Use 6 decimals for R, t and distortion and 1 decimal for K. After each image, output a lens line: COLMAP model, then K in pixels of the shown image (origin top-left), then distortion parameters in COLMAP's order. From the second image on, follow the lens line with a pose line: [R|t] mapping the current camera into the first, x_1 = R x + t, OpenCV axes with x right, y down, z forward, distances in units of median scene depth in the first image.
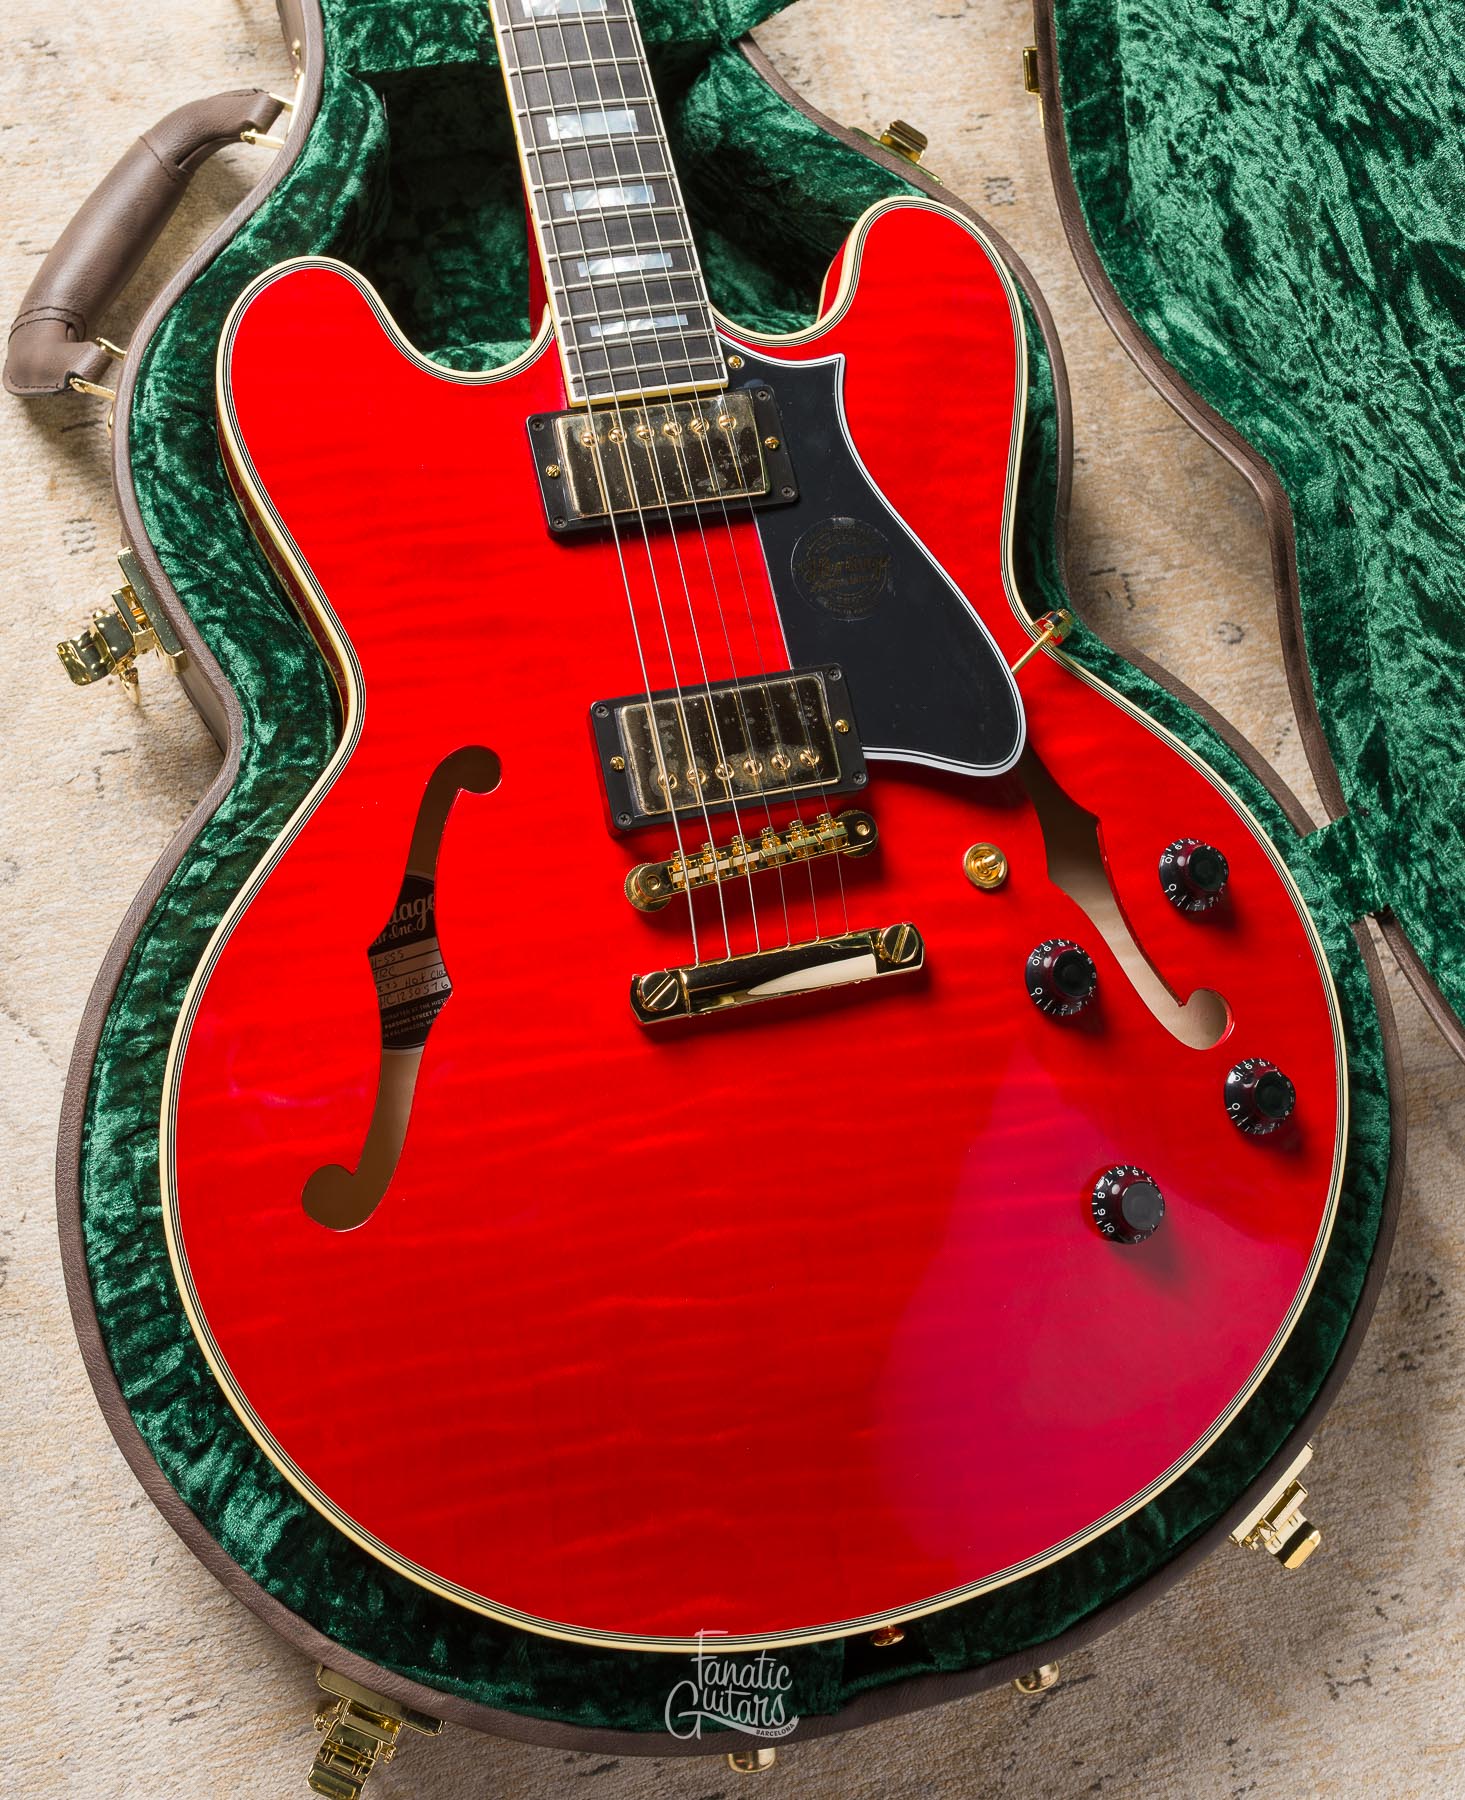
lens RADIAL K [[2220.8, 0, 720.7], [0, 2220.8, 686.7], [0, 0, 1]] dist [-0.004454, 0.001069]
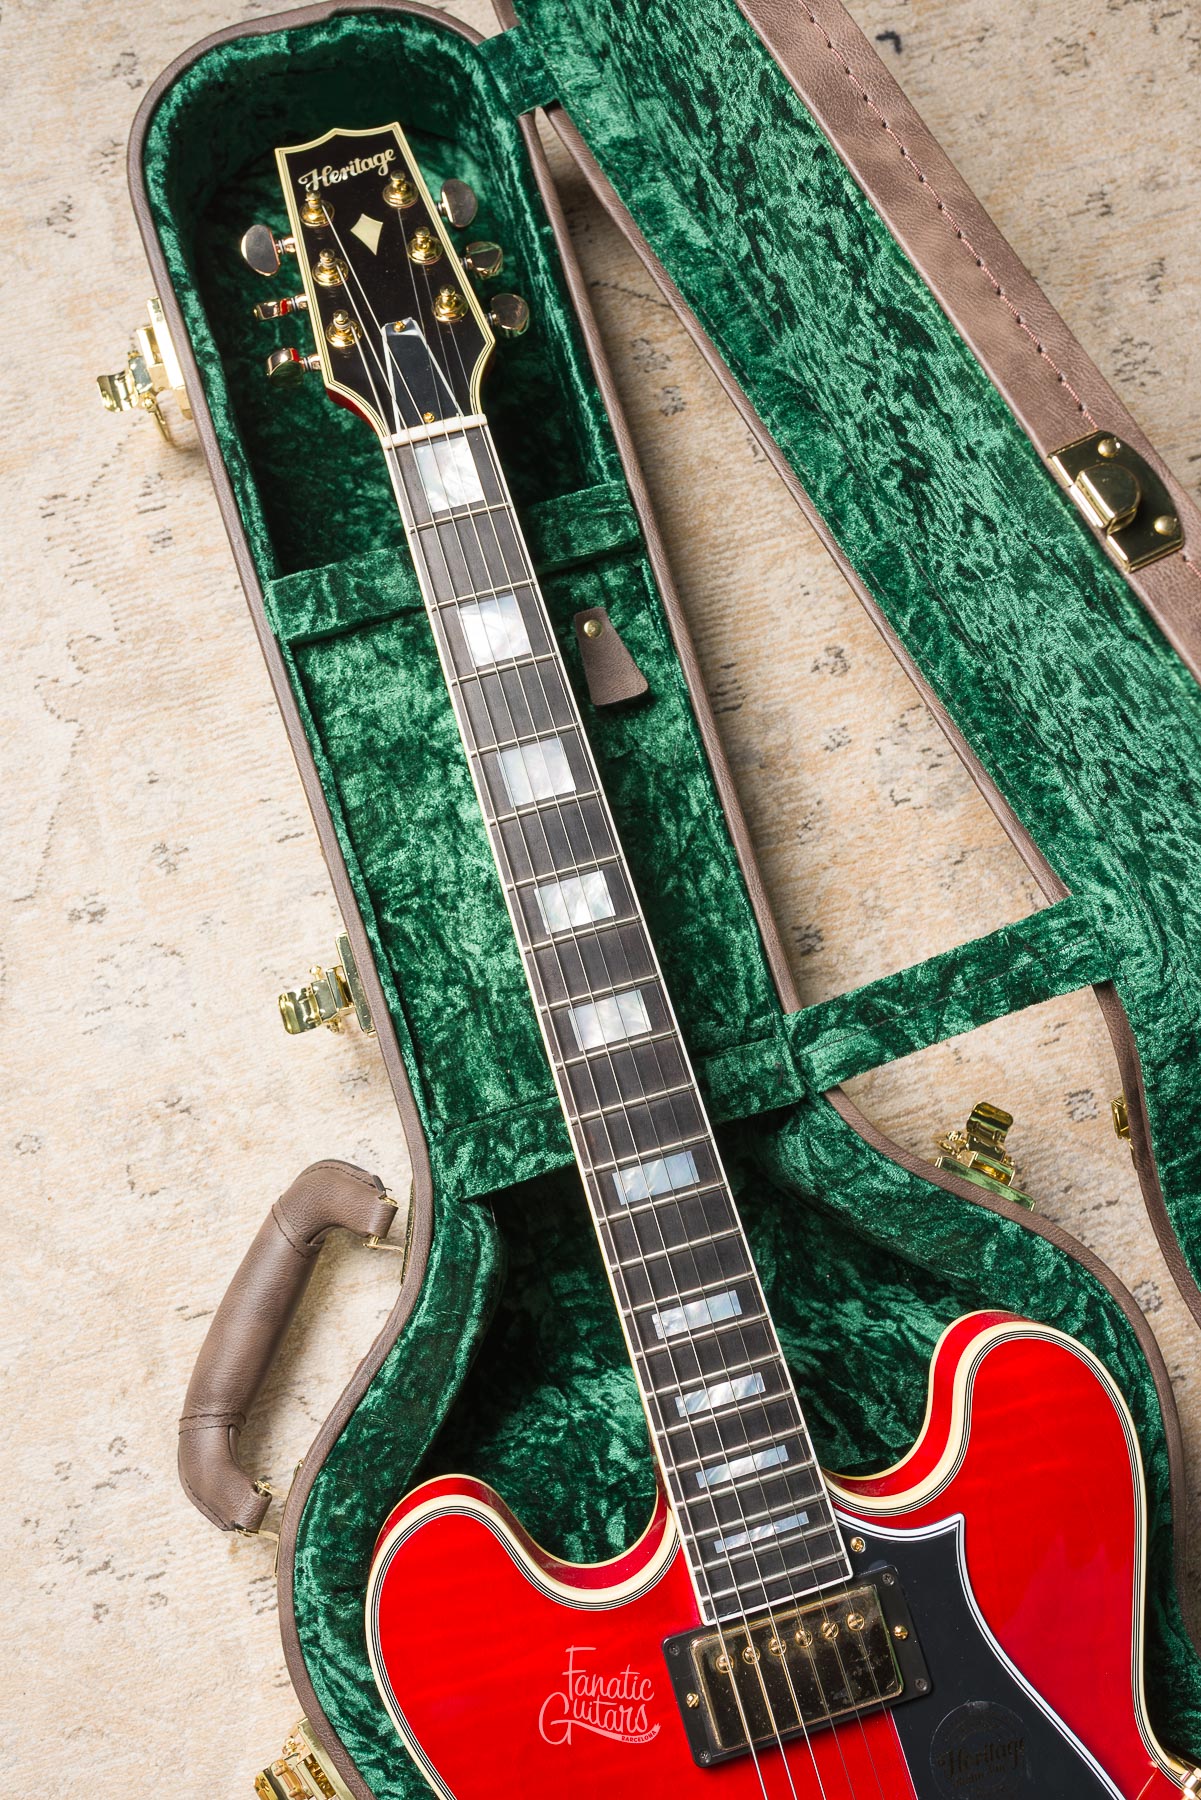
lens RADIAL K [[1729.4, 0, 594.4], [0, 1729.4, 902.7], [0, 0, 1]] dist [-0.001985, 0.000536]
pose [[0.988973, -0.084301, -0.121763, 0.008330], [0.099500, 0.987196, 0.124677, -0.531689], [0.109694, -0.135417, 0.984698, 0.232128]]
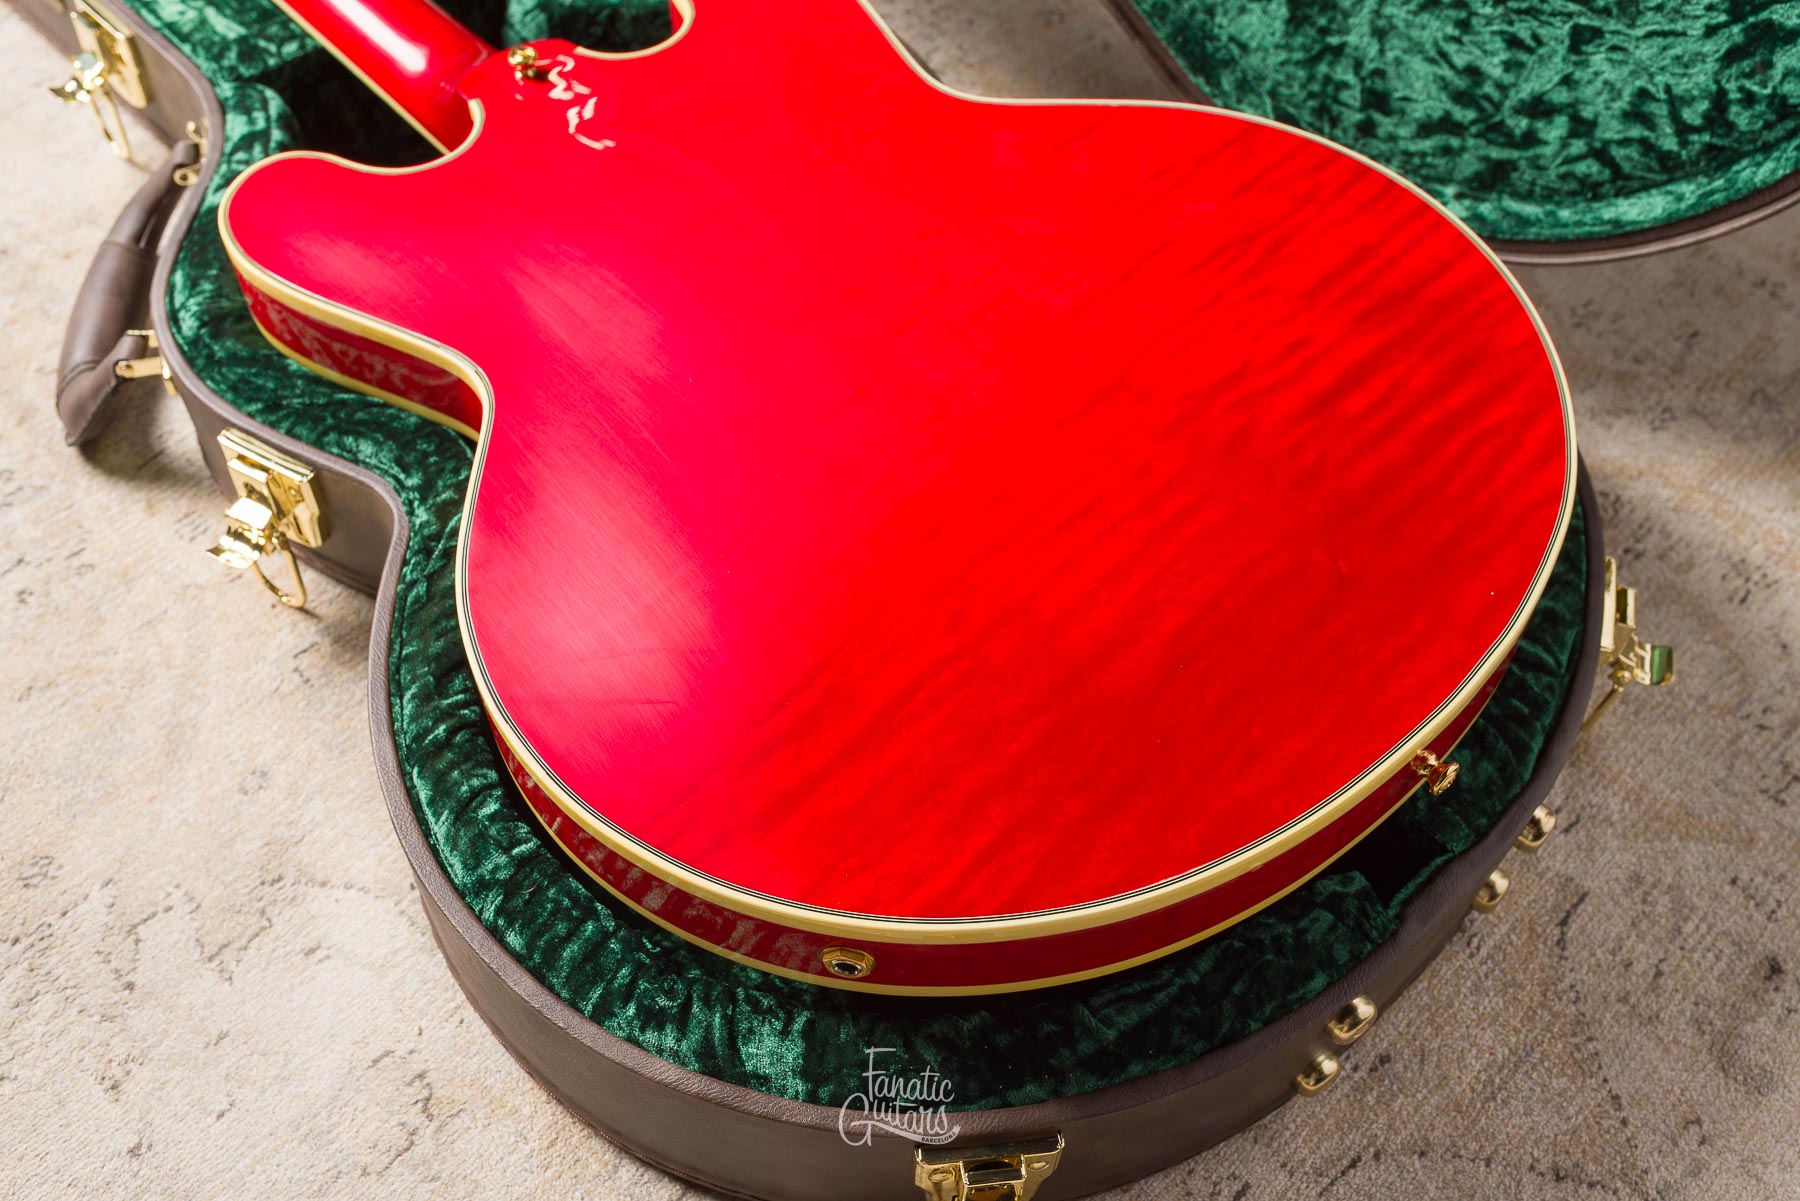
lens RADIAL K [[1759.4, 0, 895.7], [0, 1759.4, 601.7], [0, 0, 1]] dist [0.000123, -0.002969]
pose [[0.851670, -0.492723, 0.178555, -0.178880], [0.523821, 0.810989, -0.260593, 0.386736], [-0.016407, 0.315470, 0.948794, 0.207090]]
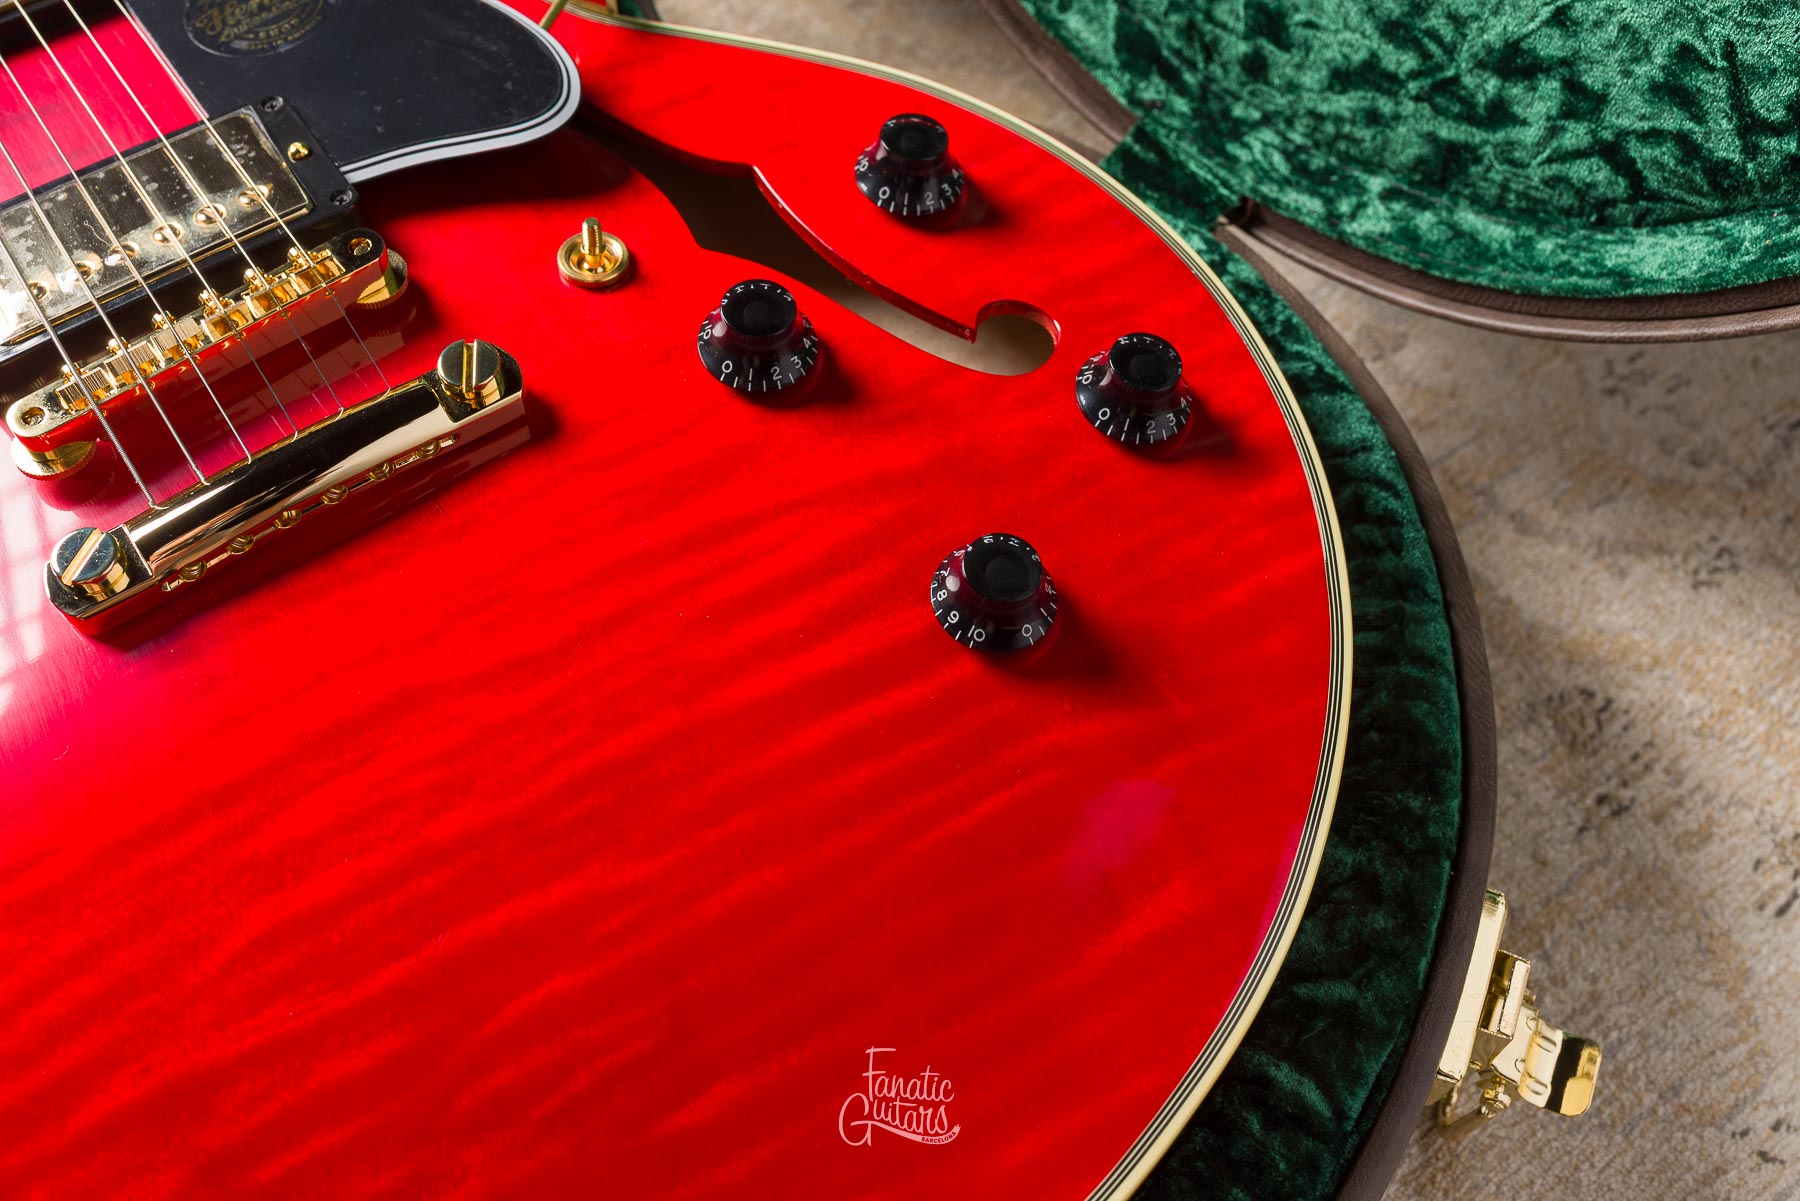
lens RADIAL K [[1779.6, 0, 894.1], [0, 1779.6, 607.3], [0, 0, 1]] dist [0.001937, 0.001579]
pose [[0.905862, -0.422066, 0.035697, 0.128034], [0.418502, 0.878832, -0.229150, 0.306159], [0.065345, 0.222518, 0.972736, 0.484125]]
